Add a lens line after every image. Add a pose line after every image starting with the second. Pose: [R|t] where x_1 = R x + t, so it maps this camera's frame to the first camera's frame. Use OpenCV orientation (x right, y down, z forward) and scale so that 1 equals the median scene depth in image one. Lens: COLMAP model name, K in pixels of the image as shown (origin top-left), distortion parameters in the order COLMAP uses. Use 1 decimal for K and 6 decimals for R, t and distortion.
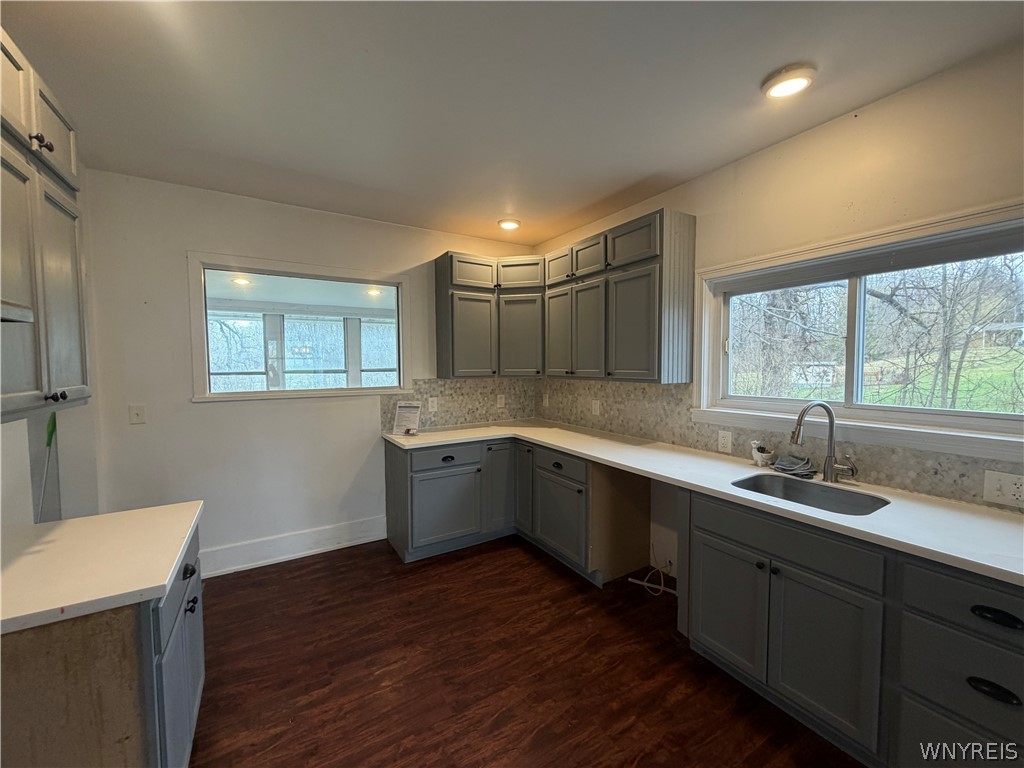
lens RADIAL K [[410.3, 0, 513.0], [0, 410.3, 387.3], [0, 0, 1]] dist [-0.000979, 0.000017]
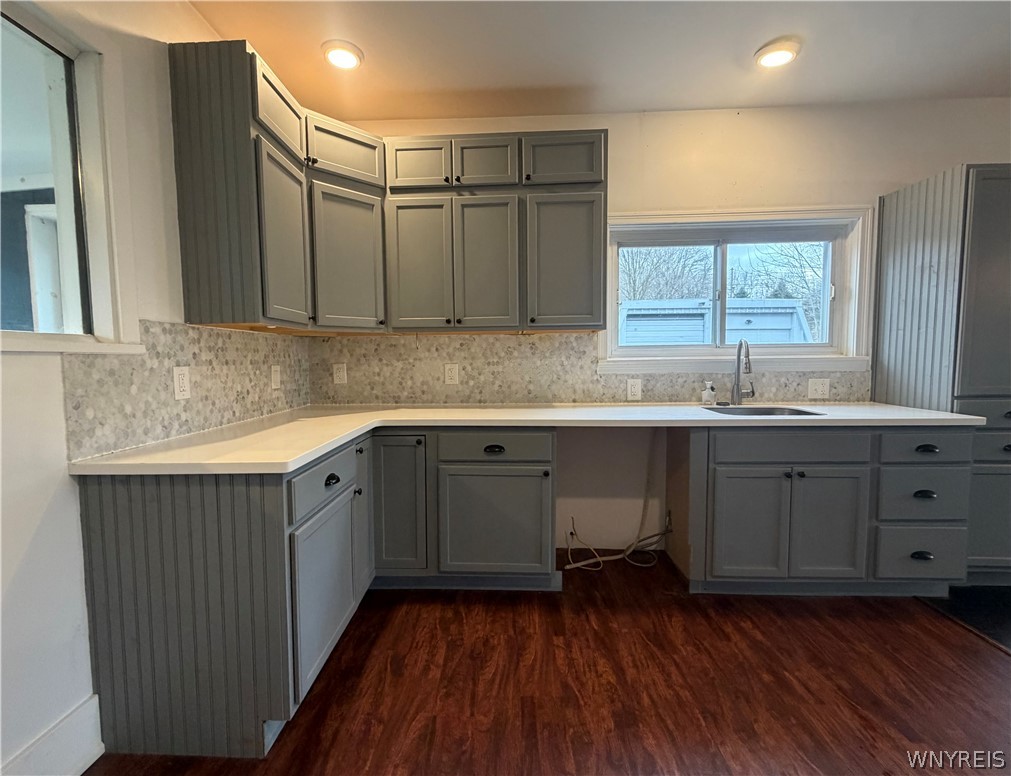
lens RADIAL K [[441.8, 0, 505.5], [0, 441.8, 388.0], [0, 0, 1]] dist [0.000281, -0.000012]
pose [[0.555809, -0.059129, 0.829205, -0.461532], [0.057601, 0.997809, 0.032543, 0.060707], [-0.829312, 0.029675, 0.557997, 0.533239]]
